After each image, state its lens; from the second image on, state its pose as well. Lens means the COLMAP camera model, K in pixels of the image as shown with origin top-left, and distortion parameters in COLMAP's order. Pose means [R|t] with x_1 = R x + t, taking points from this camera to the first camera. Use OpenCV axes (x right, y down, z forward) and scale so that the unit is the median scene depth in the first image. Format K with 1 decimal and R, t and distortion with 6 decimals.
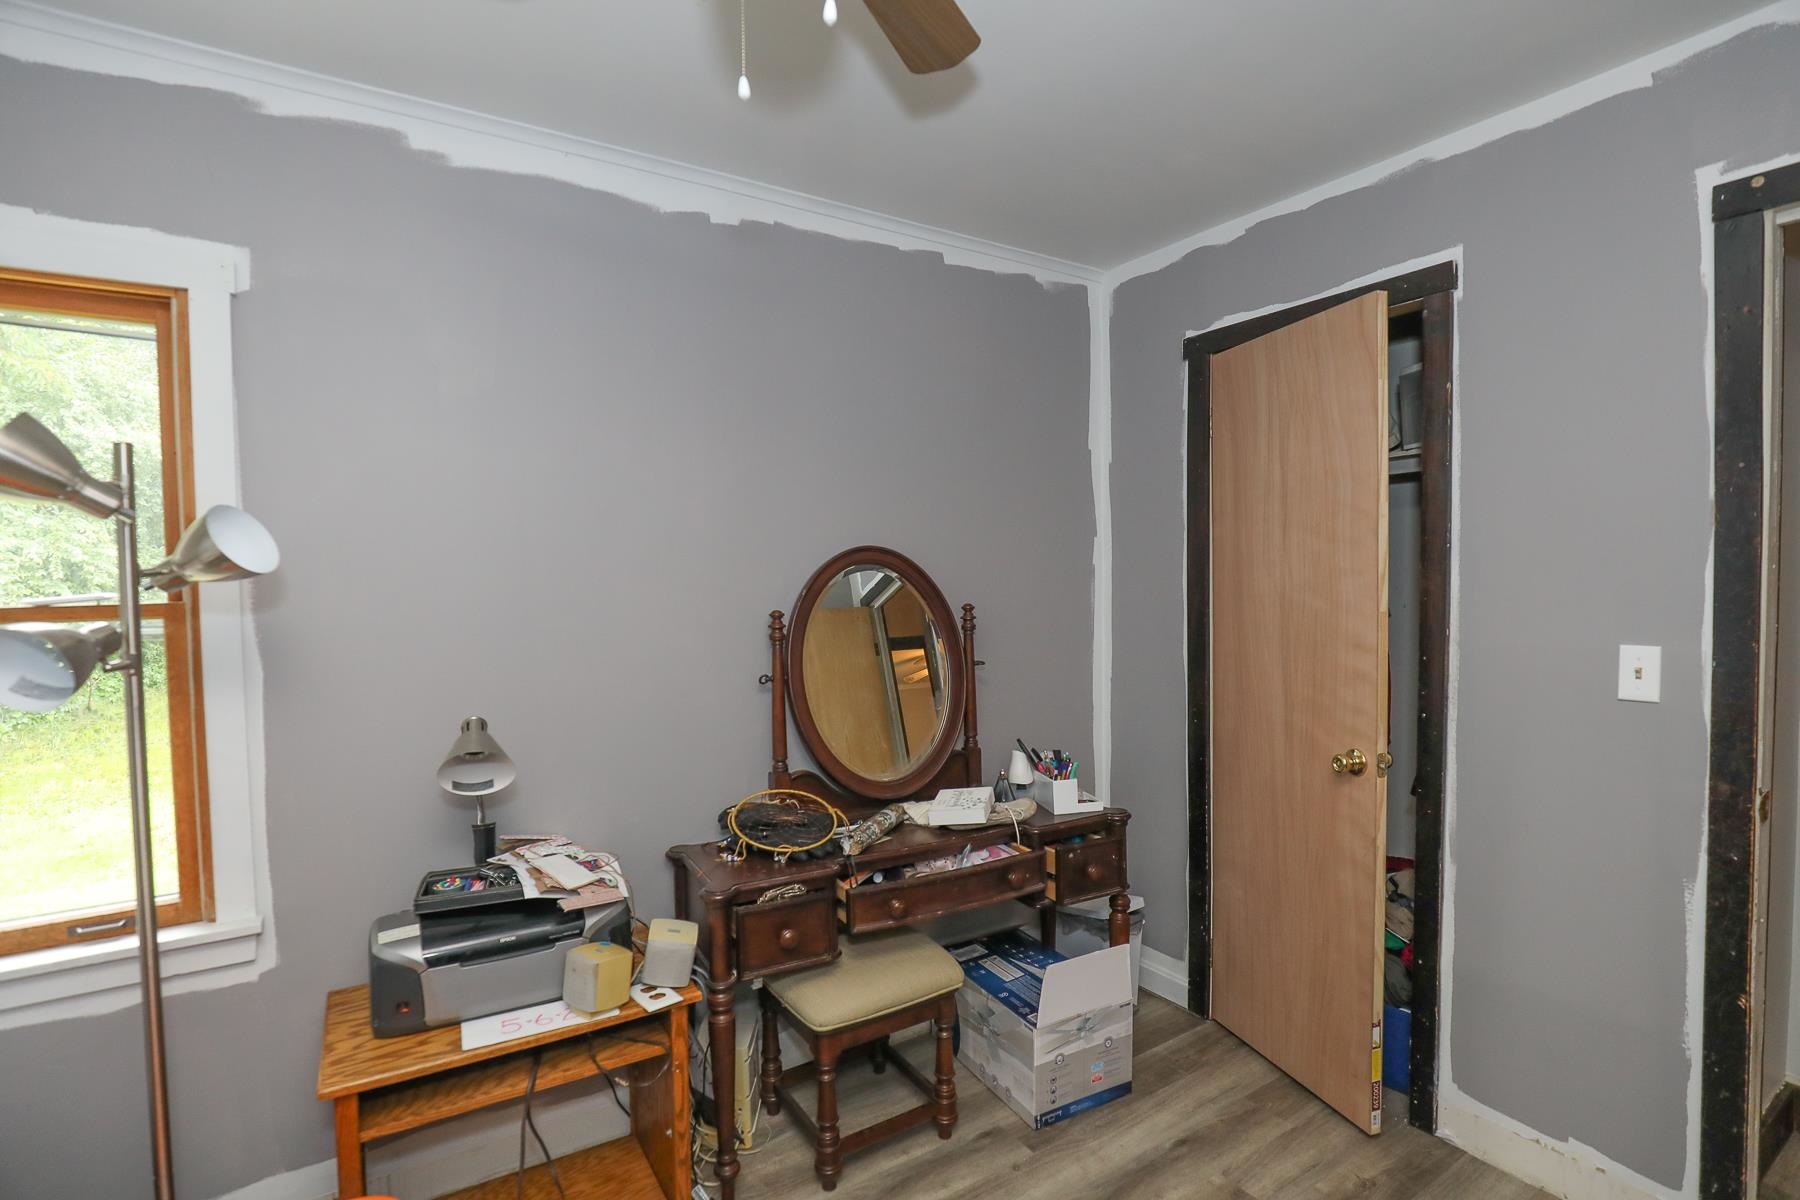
lens RADIAL K [[848.6, 0, 897.4], [0, 848.6, 613.3], [0, 0, 1]] dist [-0.022827, 0.000815]
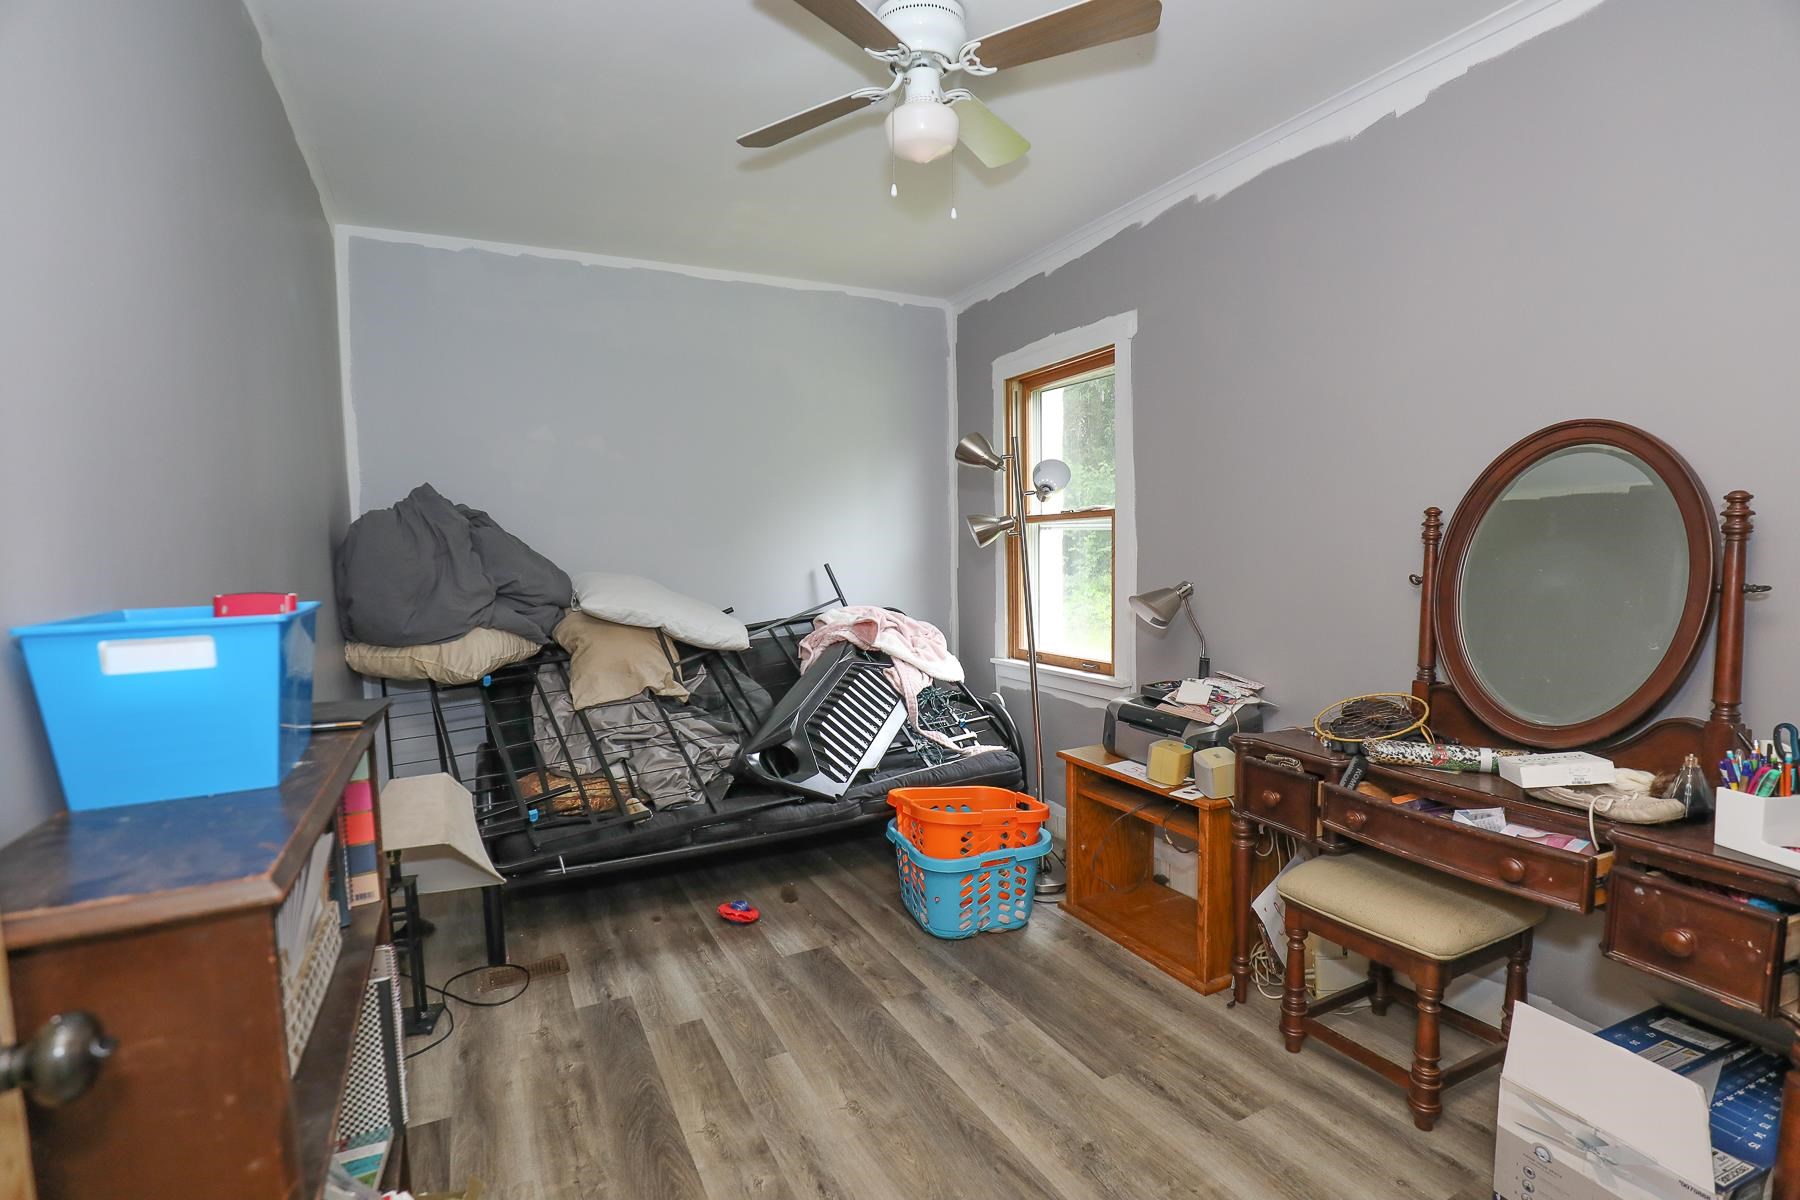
lens RADIAL K [[848.6, 0, 897.4], [0, 848.6, 613.3], [0, 0, 1]] dist [-0.022827, 0.000815]
pose [[-0.102742, 0.095221, -0.990140, 0.844694], [-0.015554, 0.995132, 0.097315, 0.031879], [0.994586, 0.025399, -0.100761, 0.514778]]
